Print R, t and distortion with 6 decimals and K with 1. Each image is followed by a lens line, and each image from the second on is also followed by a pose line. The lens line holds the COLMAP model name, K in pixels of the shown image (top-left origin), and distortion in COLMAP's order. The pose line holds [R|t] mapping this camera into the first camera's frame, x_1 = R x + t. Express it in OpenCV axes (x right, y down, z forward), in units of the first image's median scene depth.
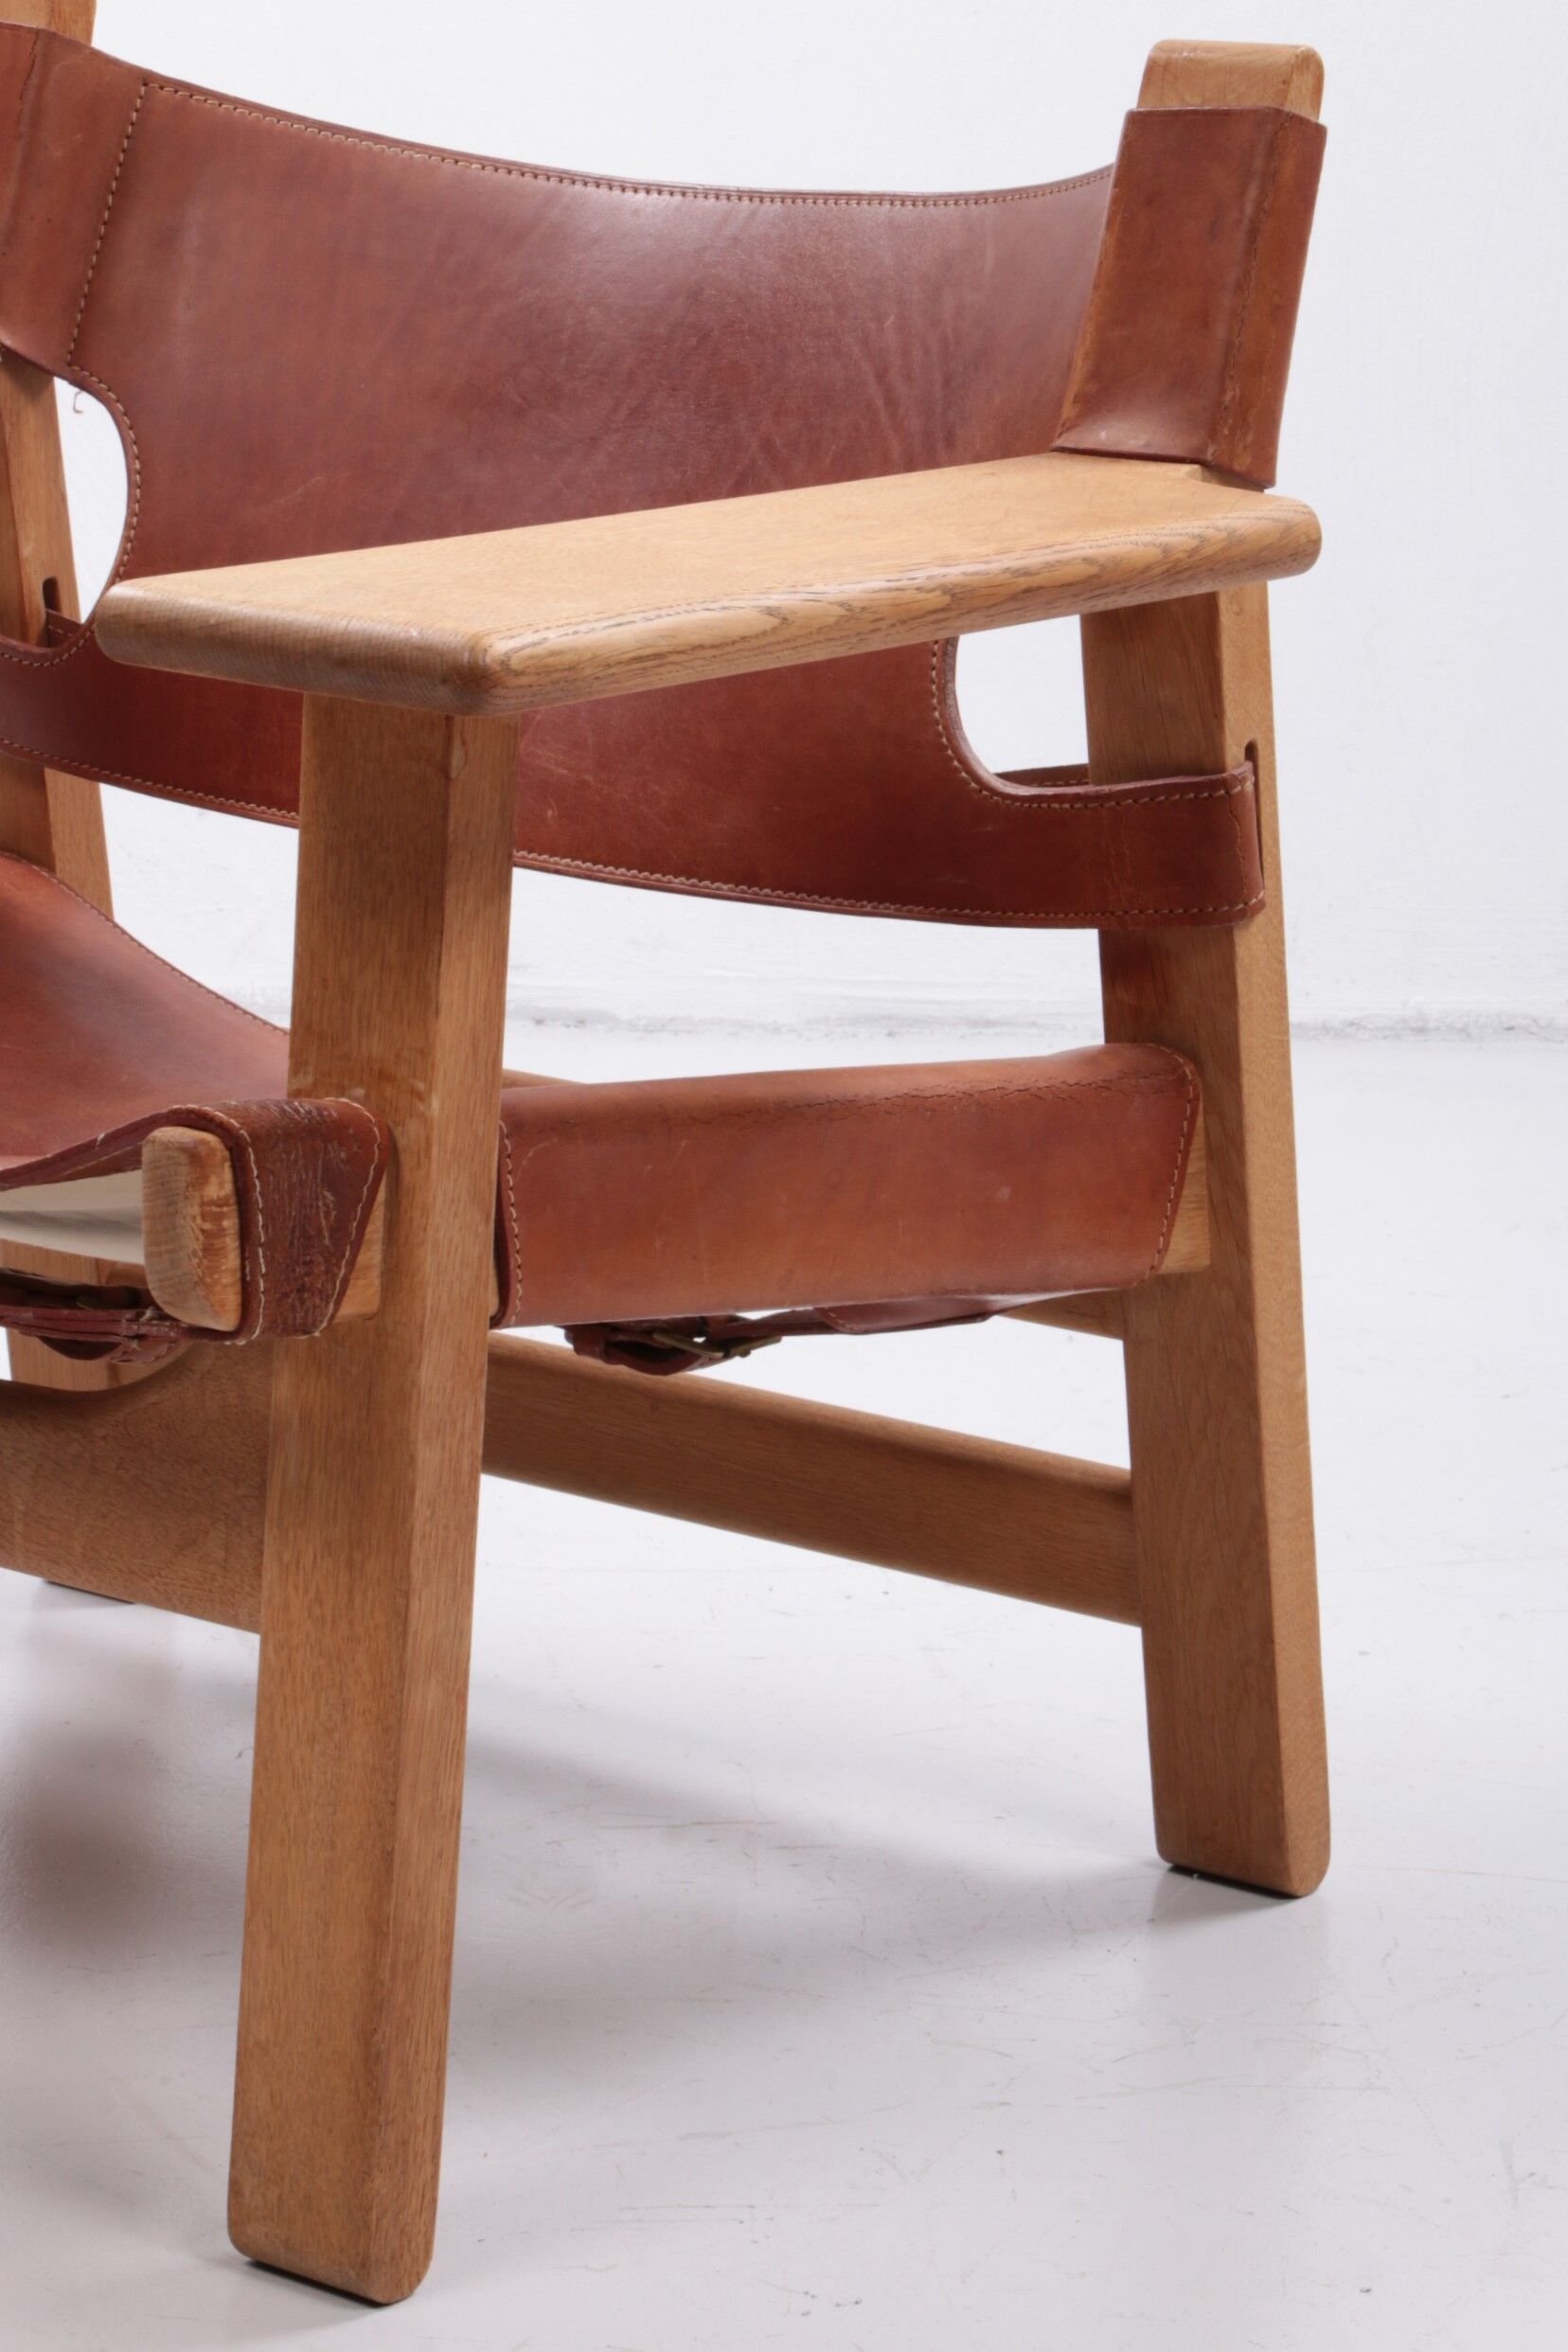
lens RADIAL K [[6494.3, 0, 784.0], [0, 6494.3, 1176.0], [0, 0, 1]] dist [0.233796, -0.578124]
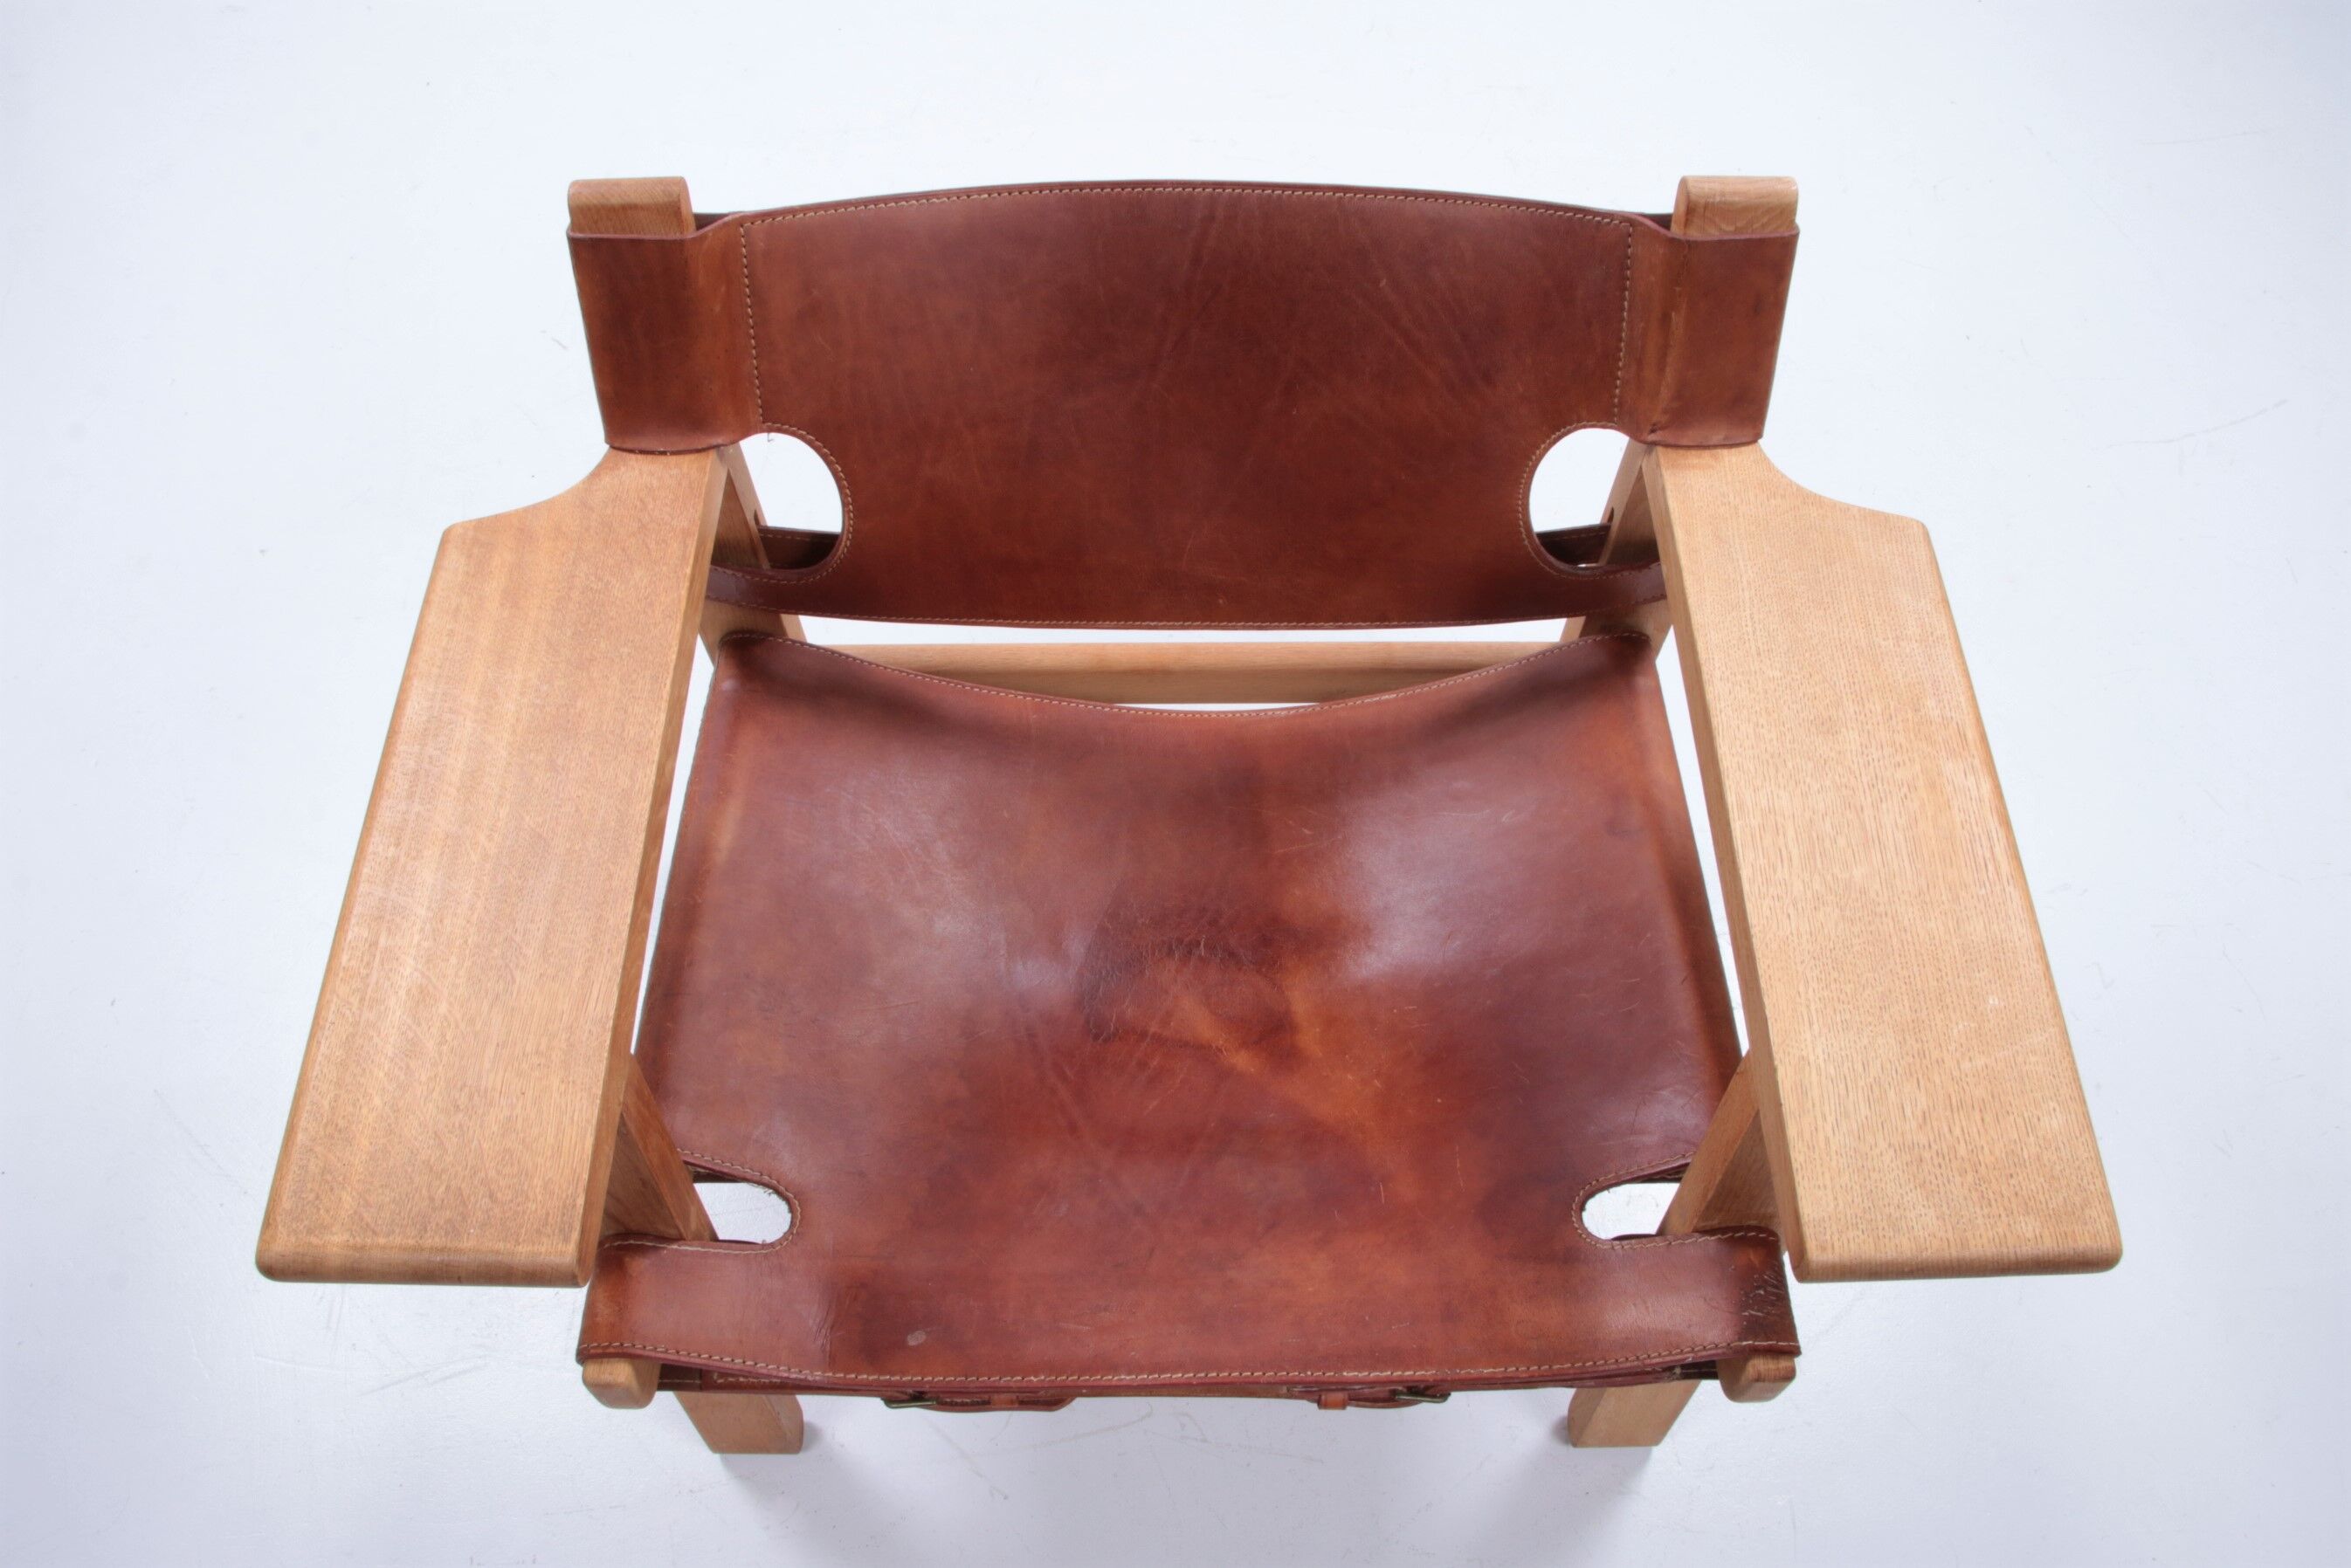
lens RADIAL K [[1944.3, 0, 1175.5], [0, 1944.3, 784.0], [0, 0, 1]] dist [-0.190667, 0.003399]
pose [[0.784752, -0.526307, 0.327361, -0.281372], [0.154421, 0.677529, 0.719103, -0.463837], [-0.600265, -0.513766, 0.612965, 0.835240]]
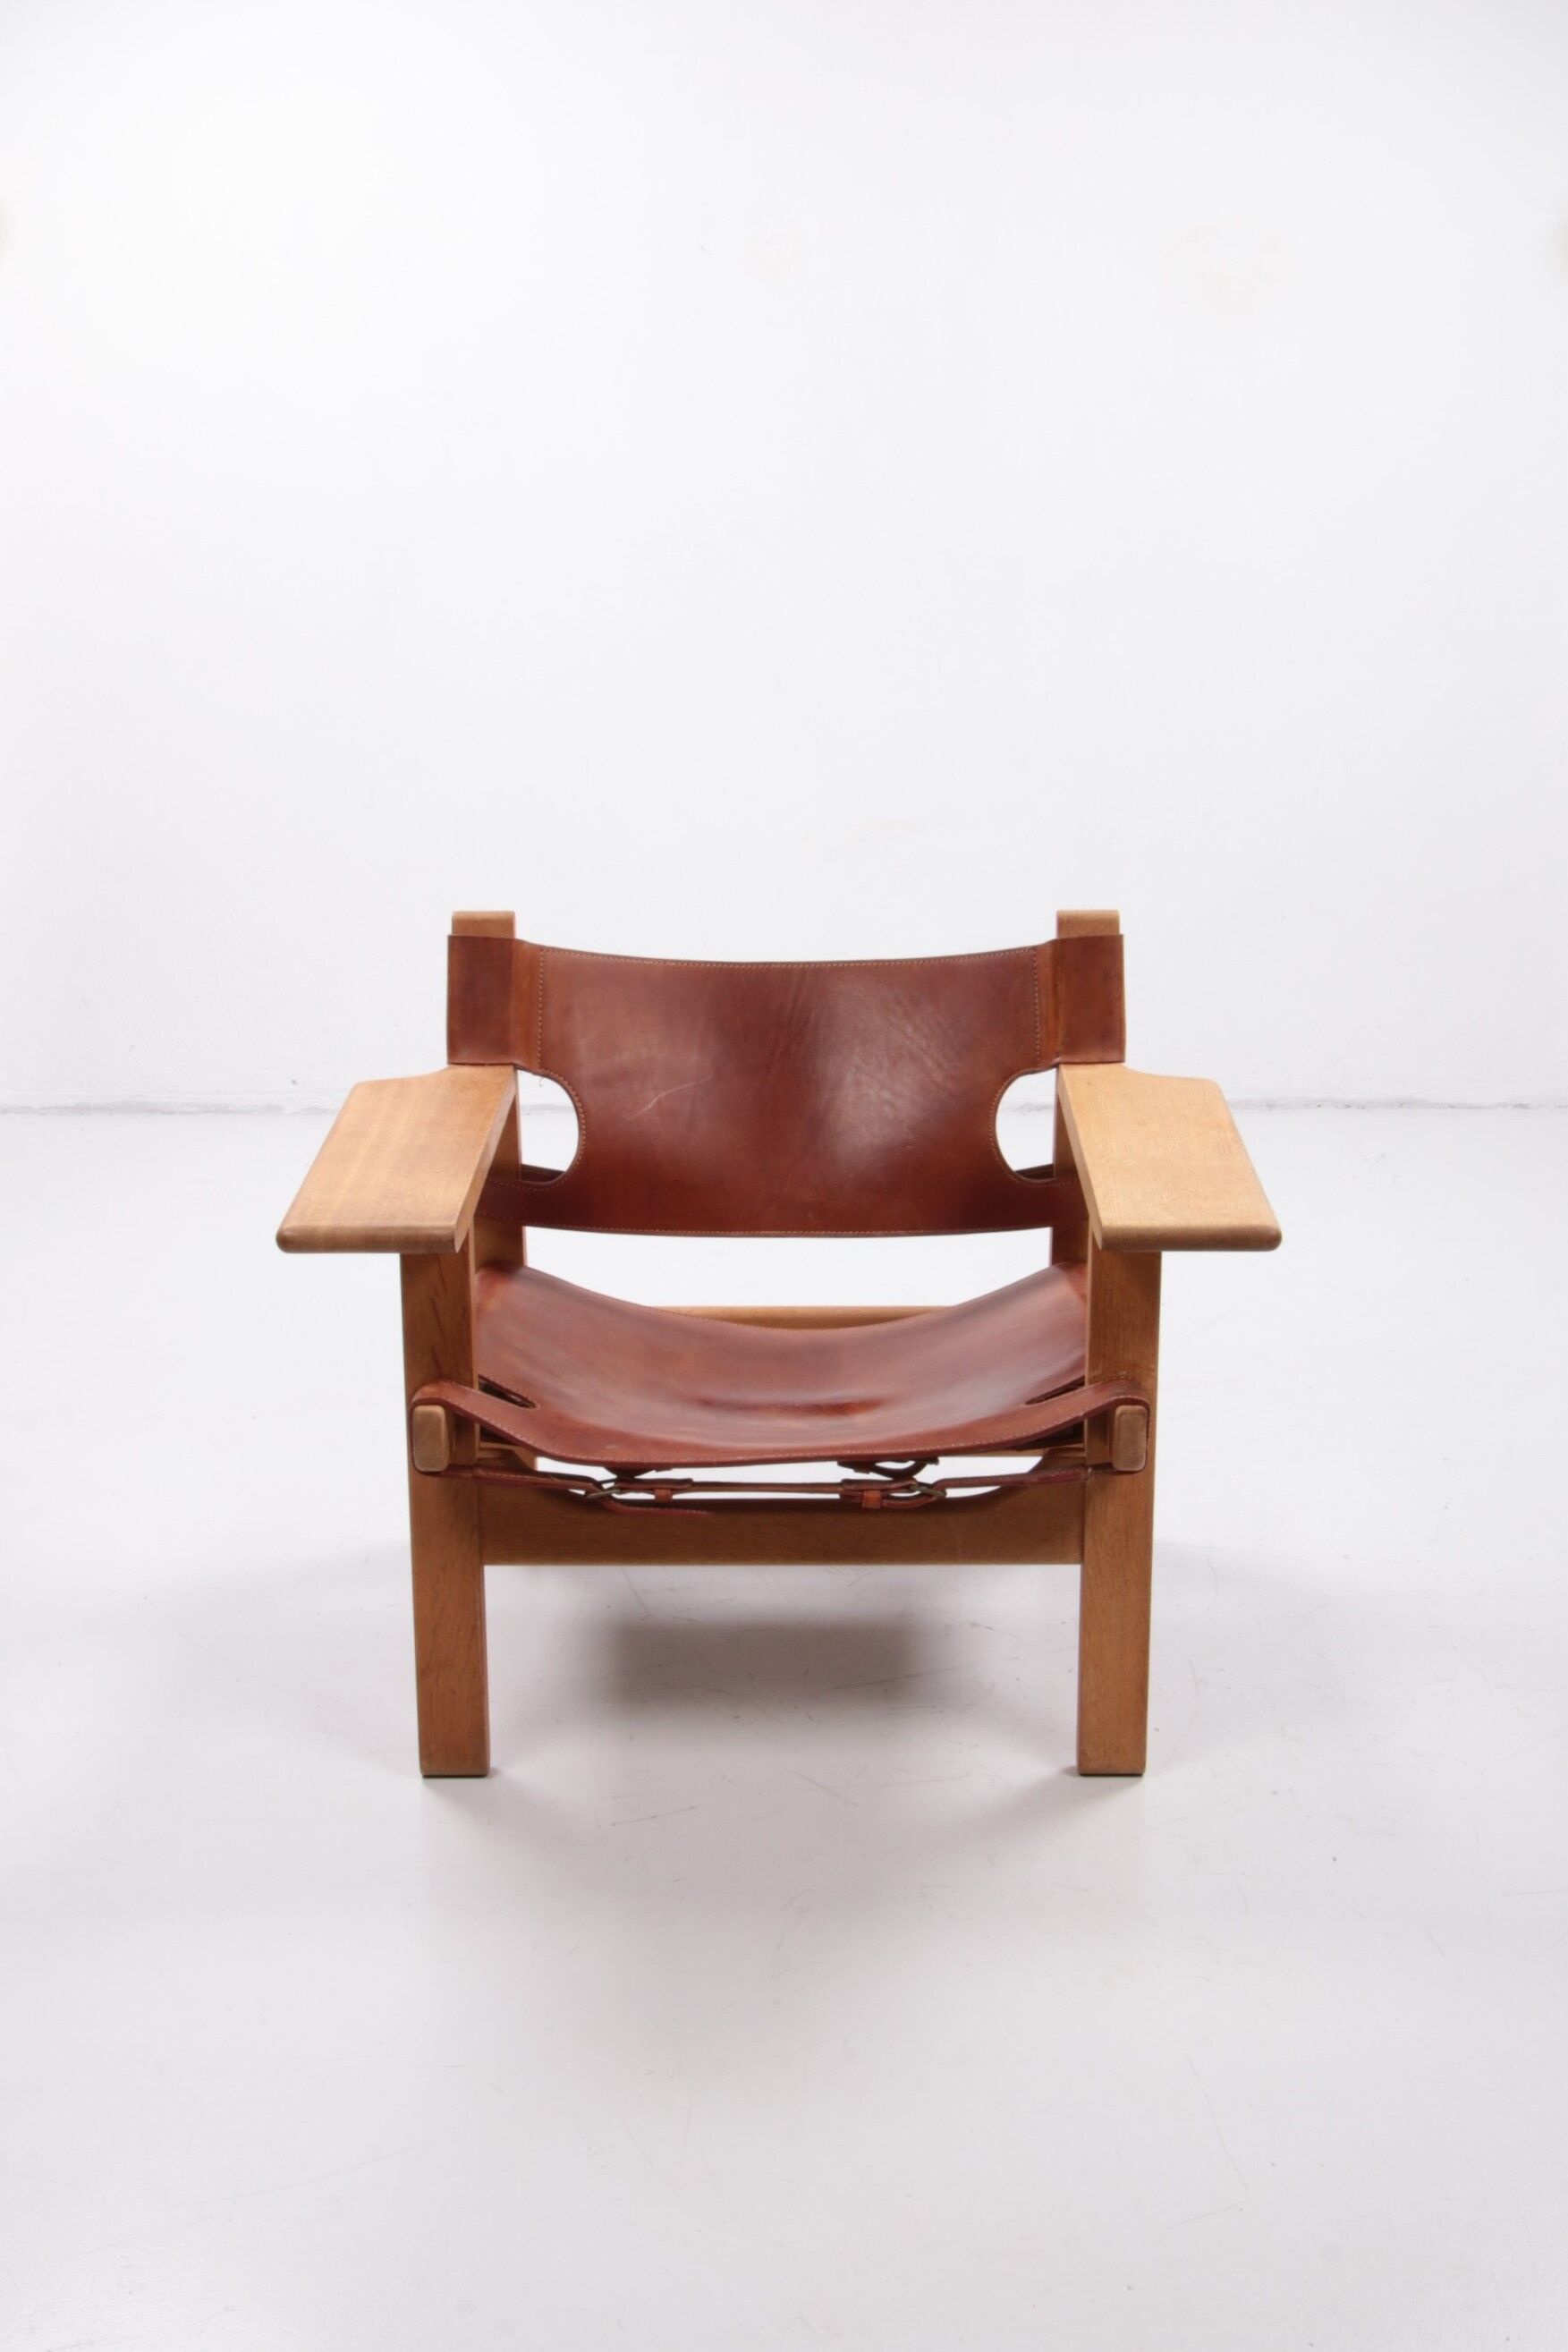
lens RADIAL K [[3027.5, 0, 784.0], [0, 3027.5, 1176.0], [0, 0, 1]] dist [-0.208081, 0.098294]
pose [[0.795415, -0.211212, 0.568071, -0.889815], [0.157543, 0.977145, 0.142716, -0.300253], [-0.585231, -0.024023, 0.810511, 0.033705]]
